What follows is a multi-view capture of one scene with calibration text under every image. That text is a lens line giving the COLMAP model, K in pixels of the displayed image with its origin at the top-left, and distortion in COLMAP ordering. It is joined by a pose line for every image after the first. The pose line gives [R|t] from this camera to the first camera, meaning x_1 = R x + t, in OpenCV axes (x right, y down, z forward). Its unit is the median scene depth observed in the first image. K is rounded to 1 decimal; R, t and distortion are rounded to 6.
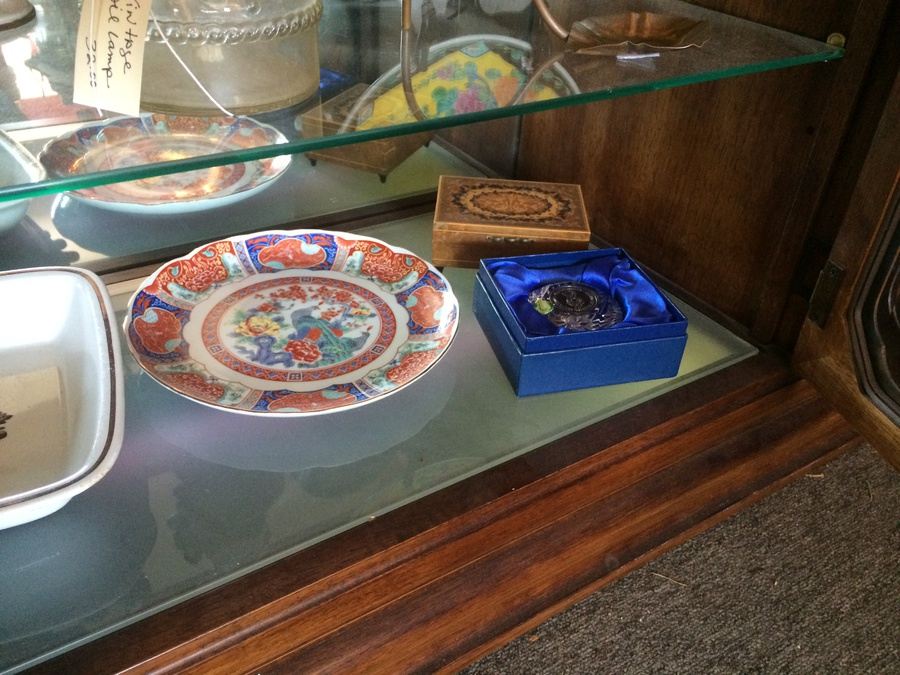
lens RADIAL K [[766.5, 0, 457.2], [0, 766.5, 346.7], [0, 0, 1]] dist [0.075861, -0.099340]
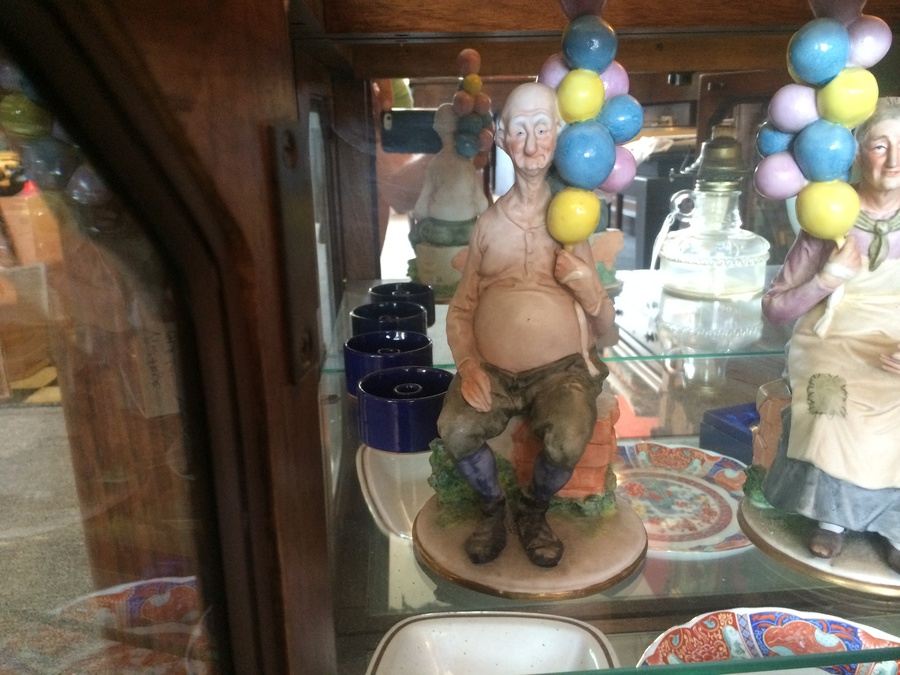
lens RADIAL K [[766.5, 0, 457.0], [0, 766.5, 347.0], [0, 0, 1]] dist [0.075861, -0.099340]
pose [[0.882283, 0.059450, -0.466950, -0.183032], [-0.211574, 0.936226, -0.280565, -0.110359], [0.420492, 0.346332, 0.838595, -0.009098]]
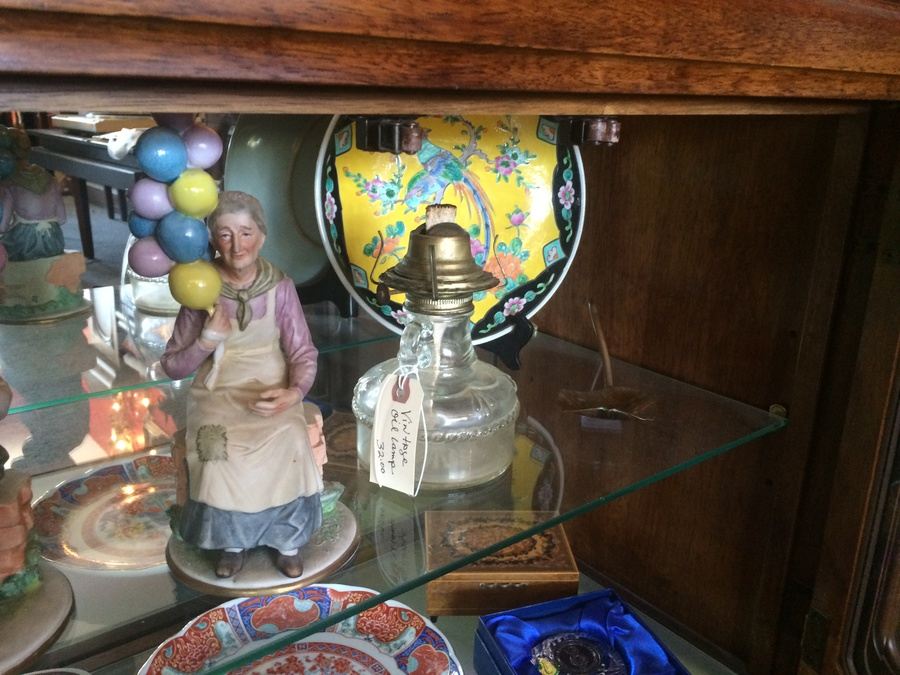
lens RADIAL K [[766.5, 0, 453.6], [0, 766.5, 337.5], [0, 0, 1]] dist [0.075861, -0.099340]
pose [[0.995289, -0.056155, 0.079031, -0.060879], [0.076937, 0.953499, -0.291413, -0.163437], [-0.058991, 0.296120, 0.953327, -0.078389]]
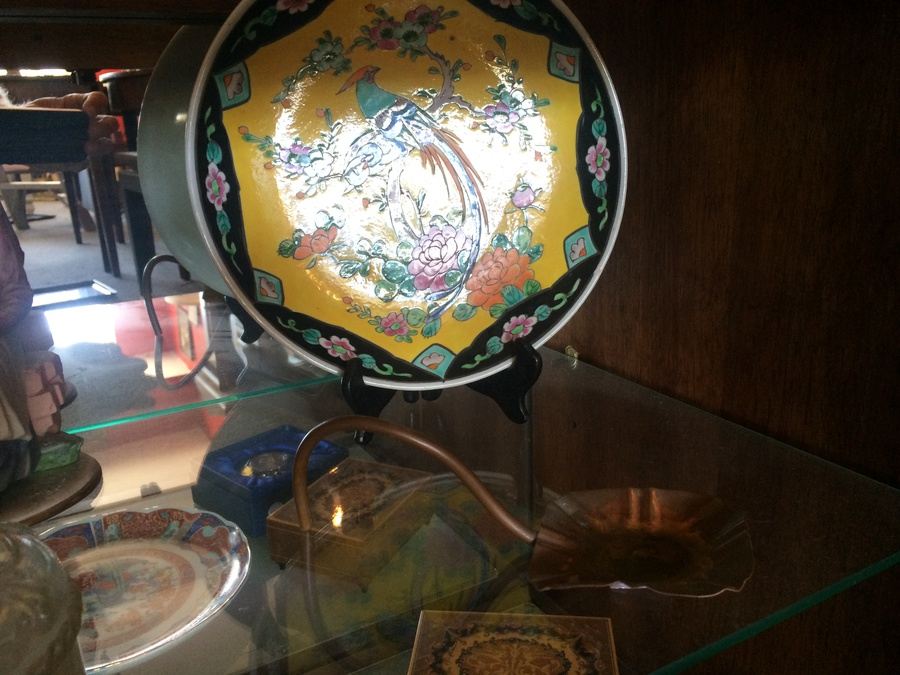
lens RADIAL K [[766.5, 0, 451.2], [0, 766.5, 353.4], [0, 0, 1]] dist [0.075861, -0.099340]
pose [[0.993398, -0.066191, -0.093700, 0.108911], [0.035154, 0.953106, -0.300588, -0.270210], [0.109203, 0.295309, 0.949140, 0.231321]]
